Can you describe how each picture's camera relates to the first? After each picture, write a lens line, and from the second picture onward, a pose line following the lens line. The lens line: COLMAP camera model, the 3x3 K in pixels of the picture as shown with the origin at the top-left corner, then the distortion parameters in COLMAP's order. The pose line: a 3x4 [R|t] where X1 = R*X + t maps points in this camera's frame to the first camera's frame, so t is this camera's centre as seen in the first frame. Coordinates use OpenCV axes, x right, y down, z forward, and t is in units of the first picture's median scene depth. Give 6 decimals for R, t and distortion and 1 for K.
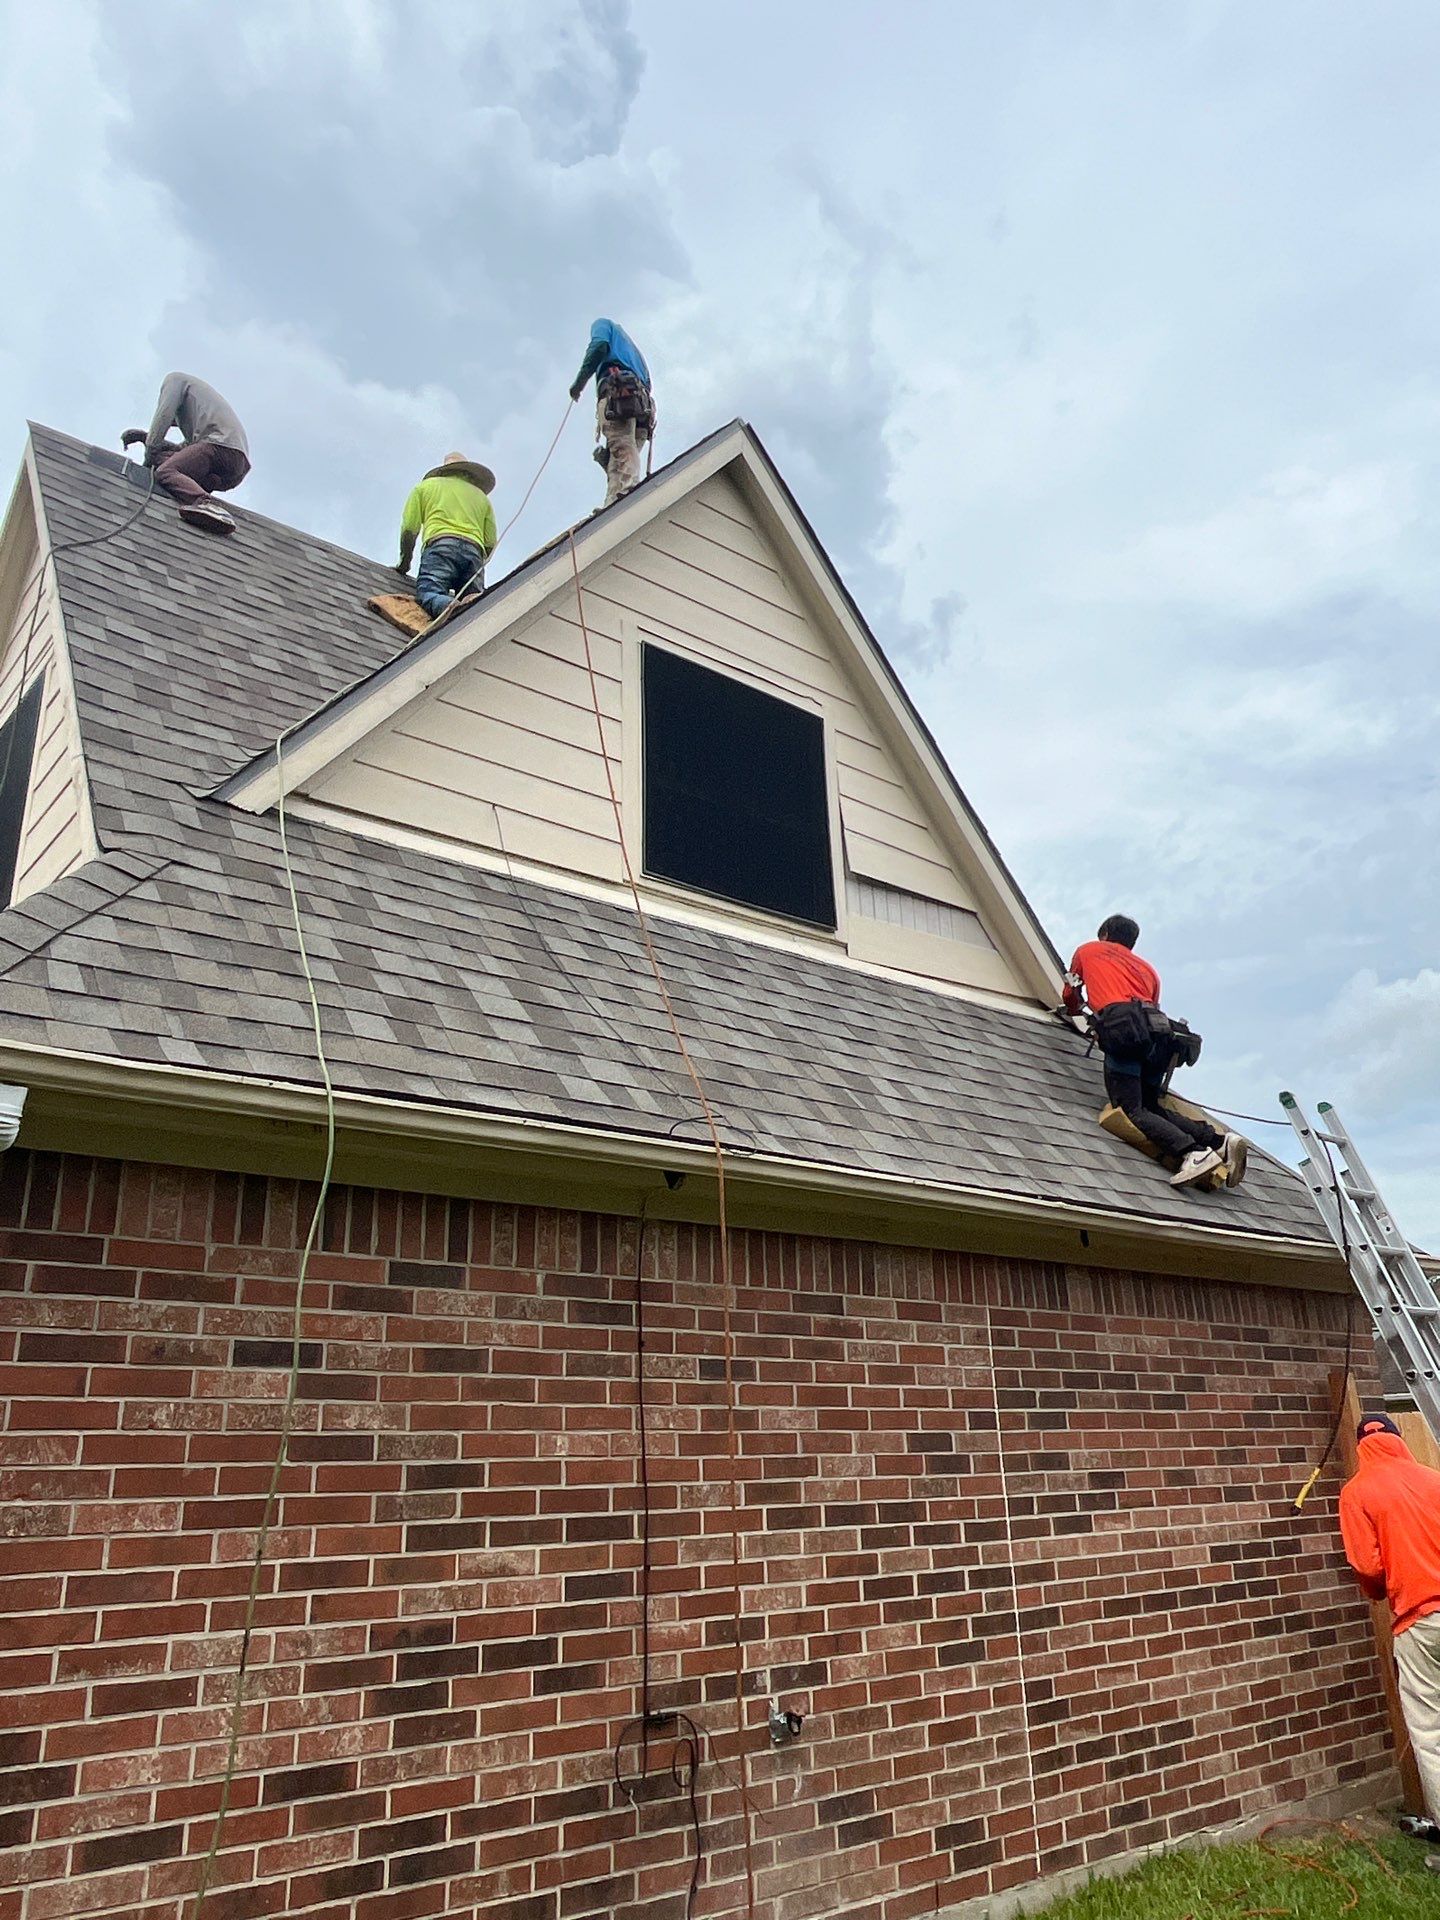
lens RADIAL K [[1411.5, 0, 706.0], [0, 1411.5, 972.7], [0, 0, 1]] dist [-0.002842, -0.004226]
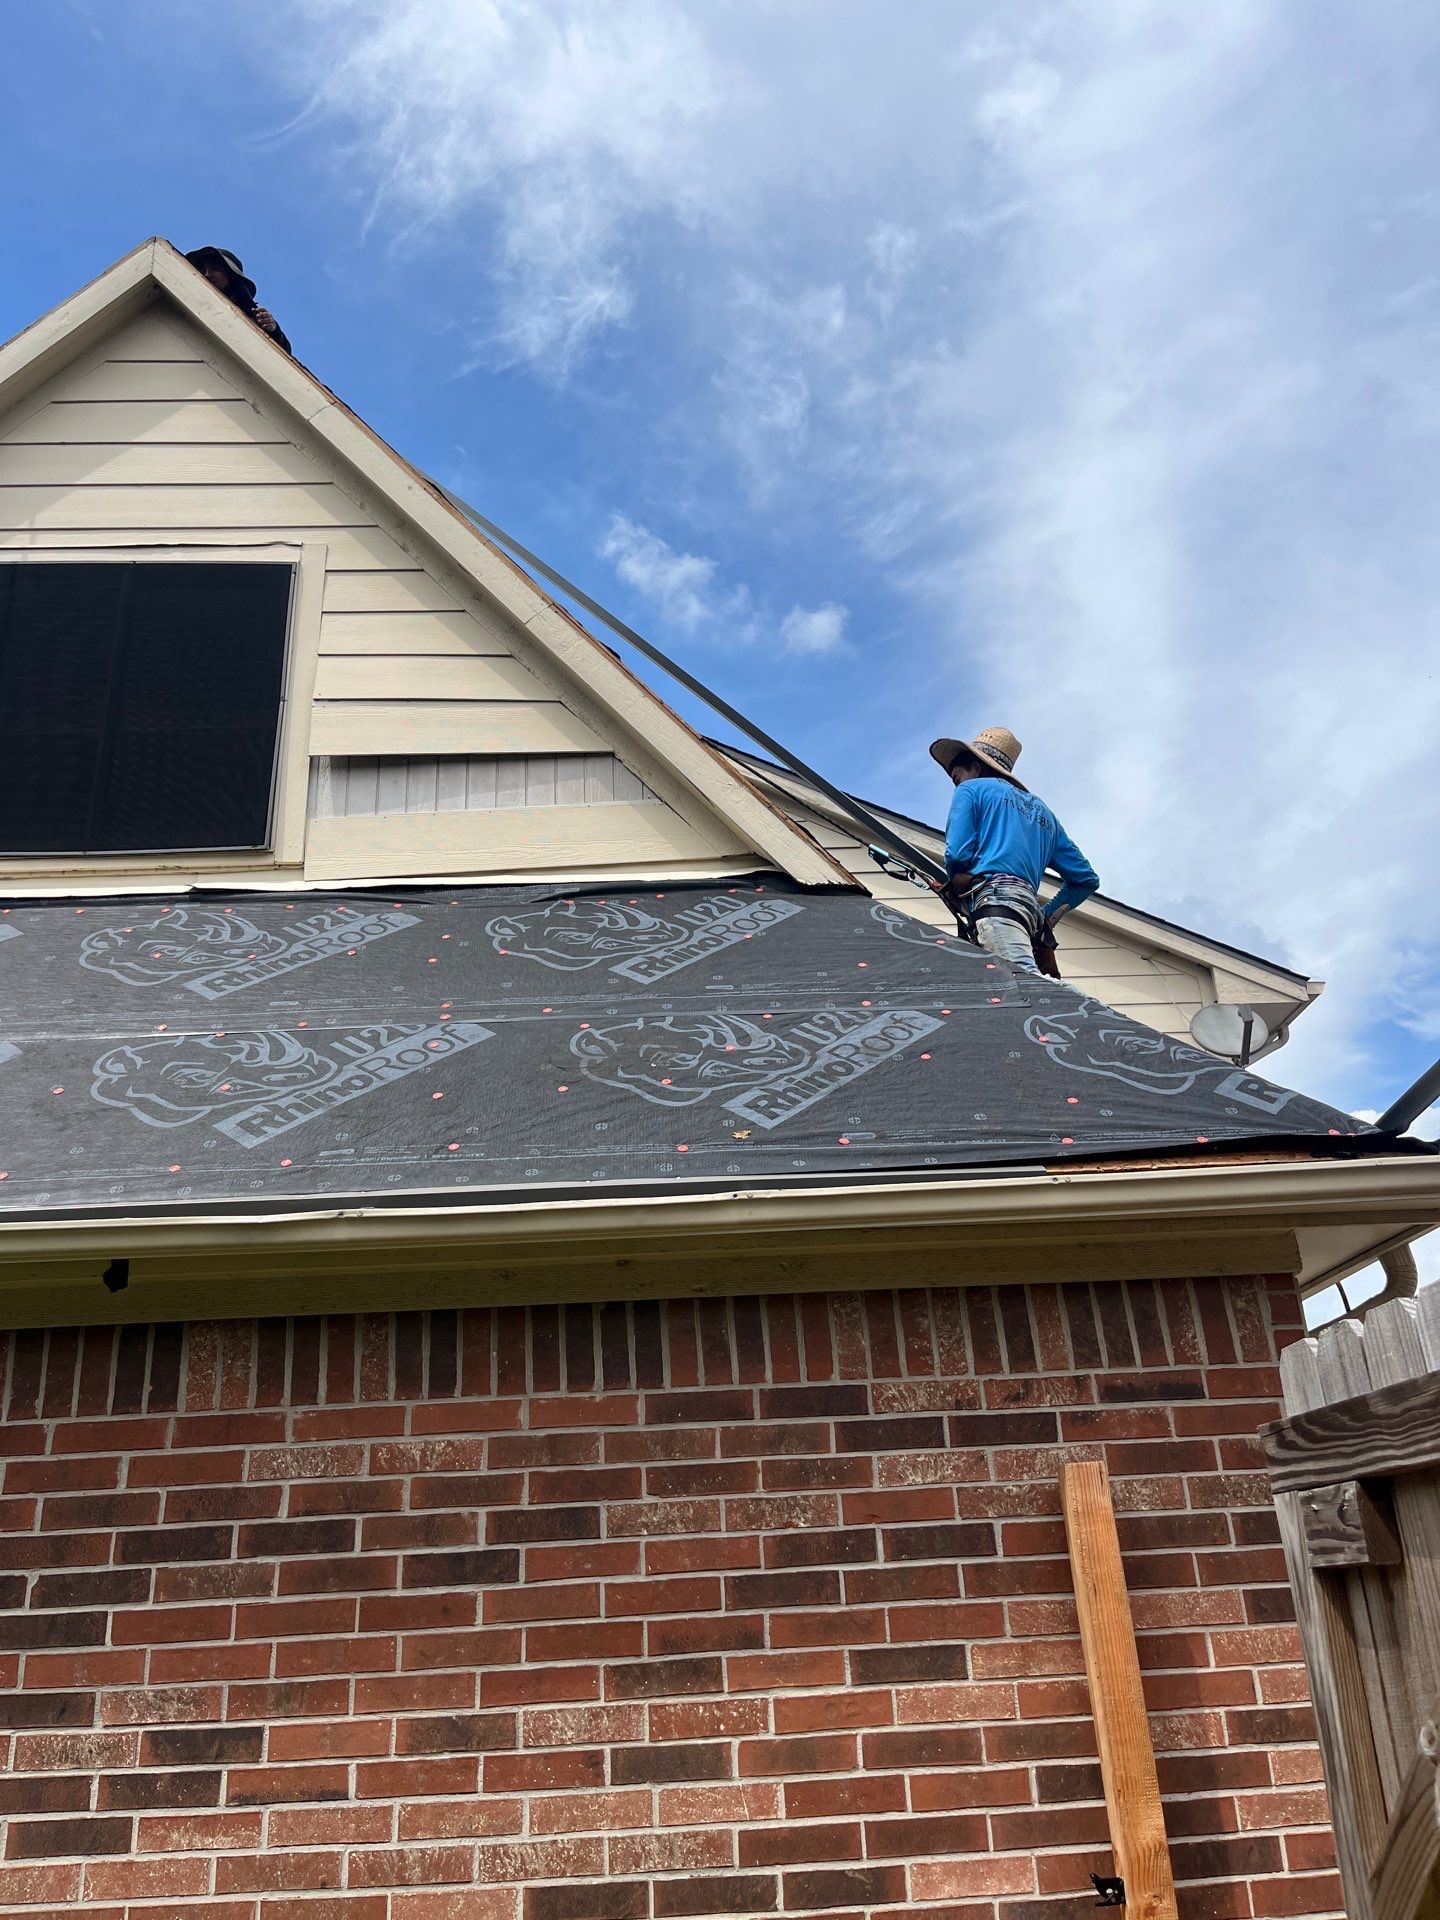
lens RADIAL K [[1459.0, 0, 743.2], [0, 1459.0, 955.5], [0, 0, 1]] dist [0.070445, -0.106113]
pose [[0.796786, -0.259847, -0.545538, 0.846392], [0.228570, 0.965343, -0.125968, 0.209401], [0.559364, -0.024324, 0.828565, 0.718772]]
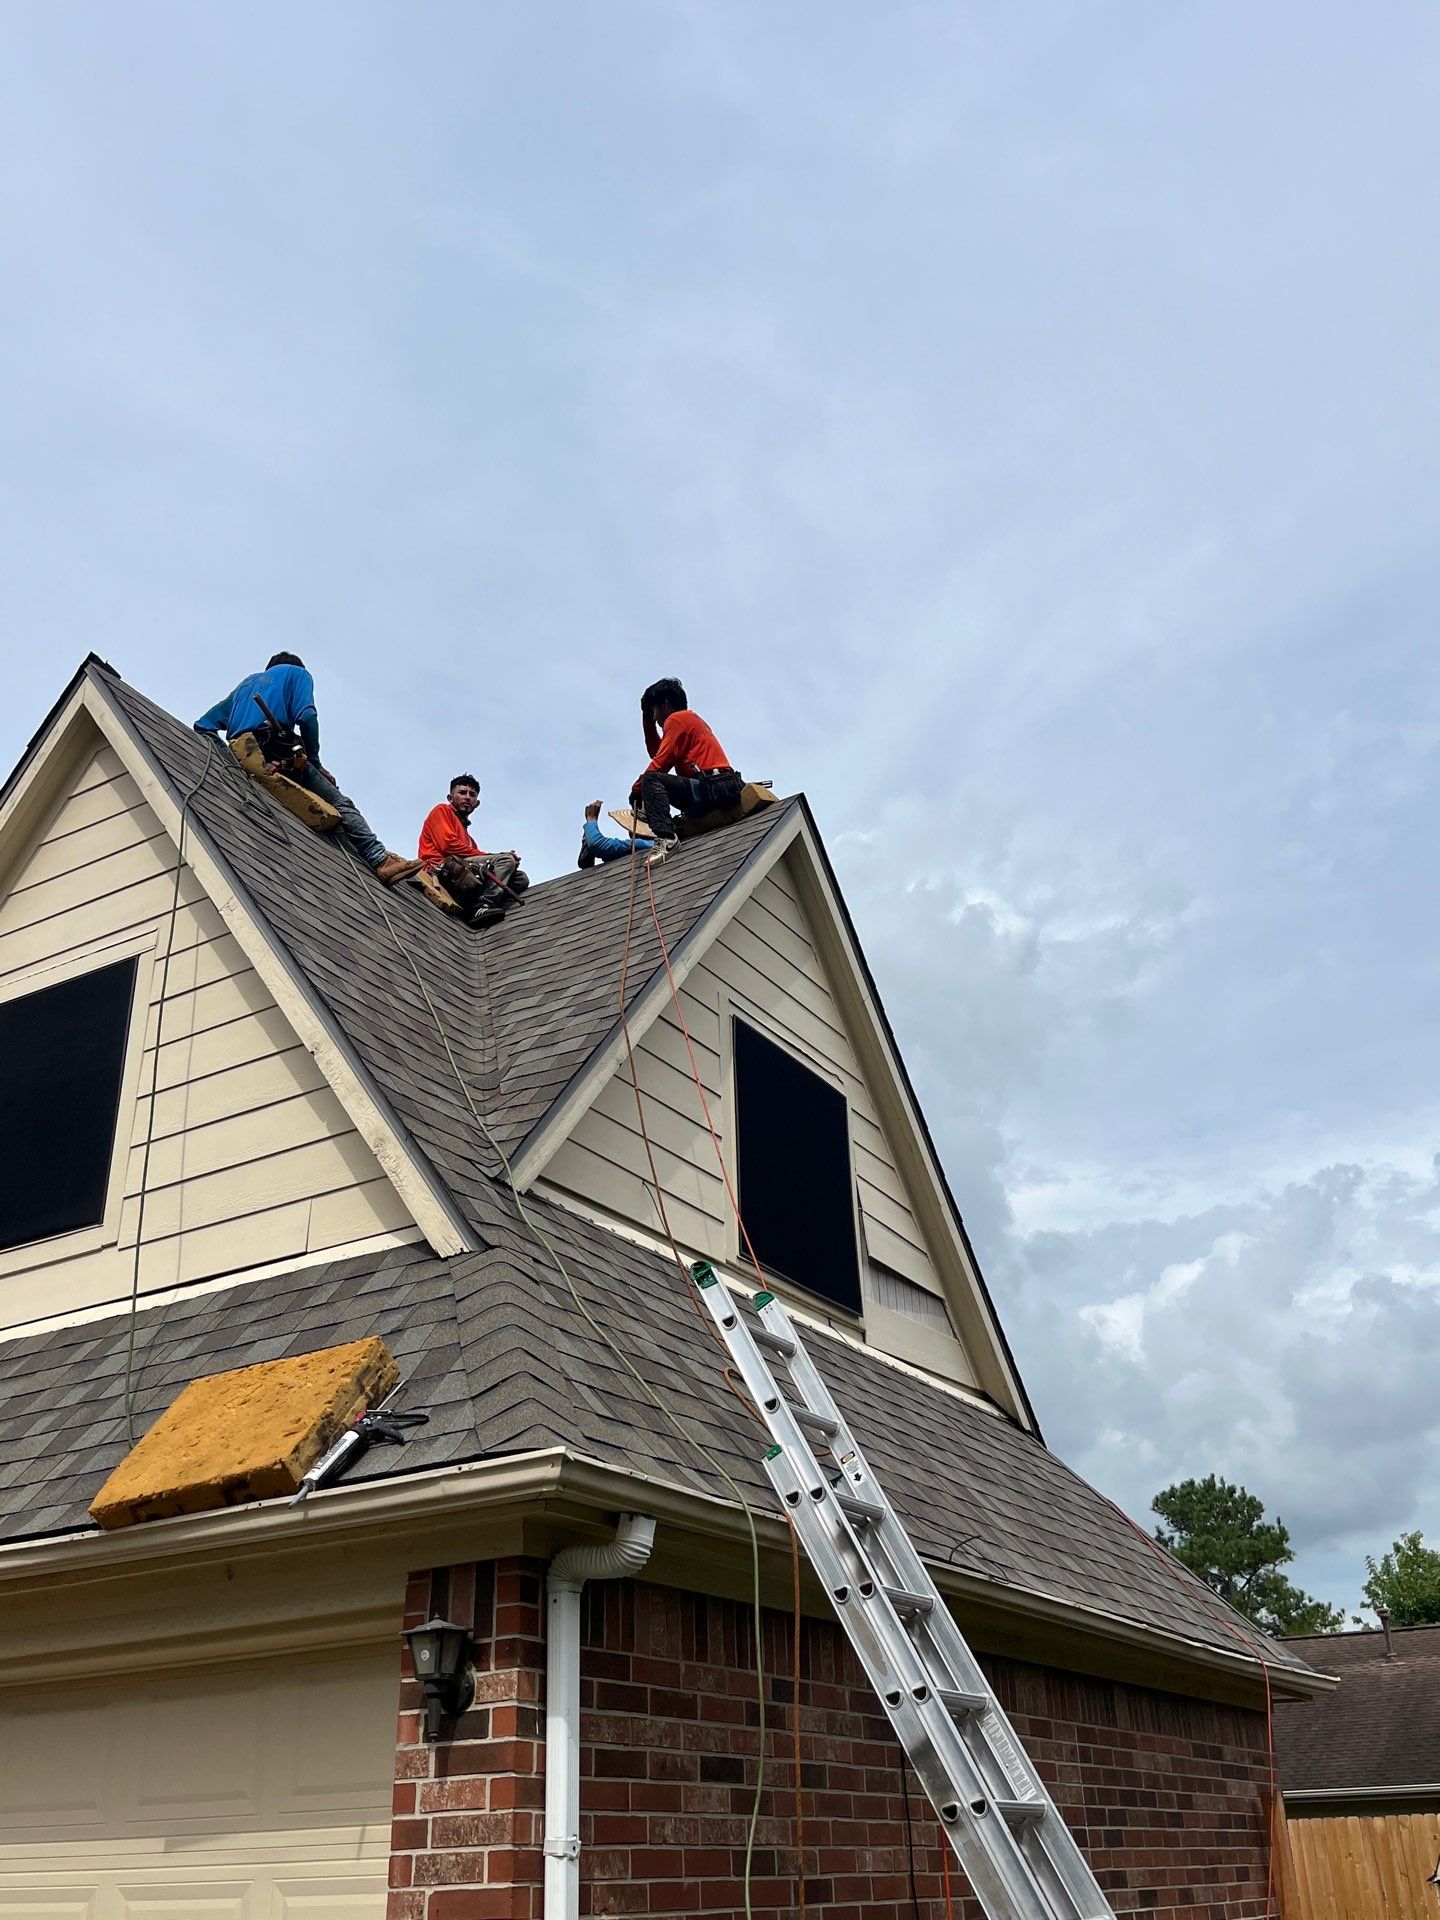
lens RADIAL K [[1754.4, 0, 720.0], [0, 1754.4, 960.0], [0, 0, 1]] dist [0.010550, -0.005006]
pose [[0.940578, 0.158228, 0.300462, -0.557502], [-0.111186, 0.979535, -0.167778, -0.077257], [-0.320860, 0.124401, 0.938921, -0.237491]]
